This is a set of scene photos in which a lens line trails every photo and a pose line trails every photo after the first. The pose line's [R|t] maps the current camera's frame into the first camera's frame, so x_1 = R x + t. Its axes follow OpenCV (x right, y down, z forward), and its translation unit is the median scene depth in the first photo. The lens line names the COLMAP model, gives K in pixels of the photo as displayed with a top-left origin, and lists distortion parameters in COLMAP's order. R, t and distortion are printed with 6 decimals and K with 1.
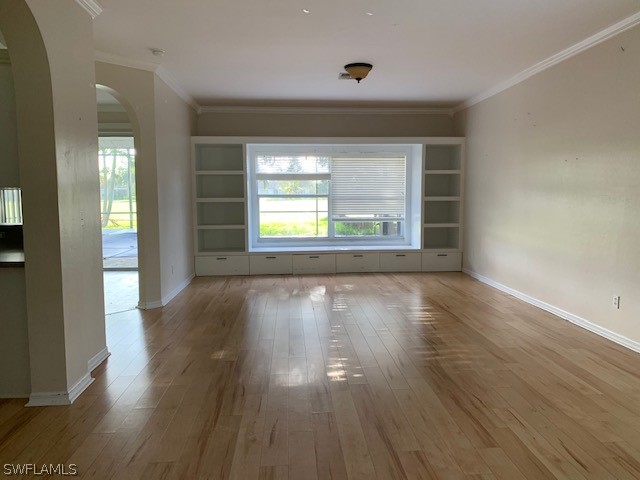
lens RADIAL K [[493.7, 0, 320.0], [0, 493.7, 240.0], [0, 0, 1]] dist [0.037018, -0.000552]
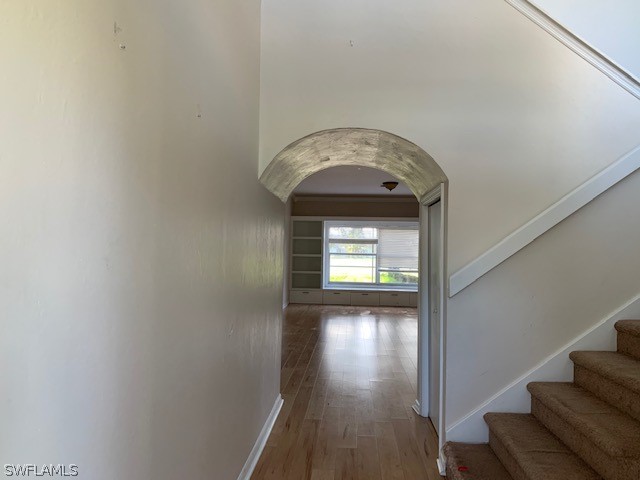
lens RADIAL K [[493.7, 0, 320.0], [0, 493.7, 240.0], [0, 0, 1]] dist [0.037018, -0.000552]
pose [[0.990557, 0.021242, -0.135445, 0.053413], [-0.037774, 0.991972, -0.120686, 0.058399], [0.131794, 0.124662, 0.983407, -0.543613]]
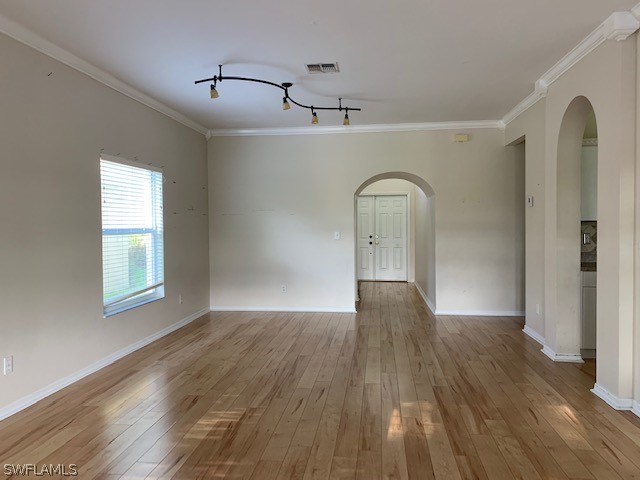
lens RADIAL K [[493.7, 0, 320.0], [0, 493.7, 240.0], [0, 0, 1]] dist [0.037018, -0.000552]
pose [[-0.983415, 0.004714, 0.181307, -0.060262], [0.027722, 0.991823, 0.124577, -0.223821], [-0.179237, 0.127537, -0.975504, 2.308729]]
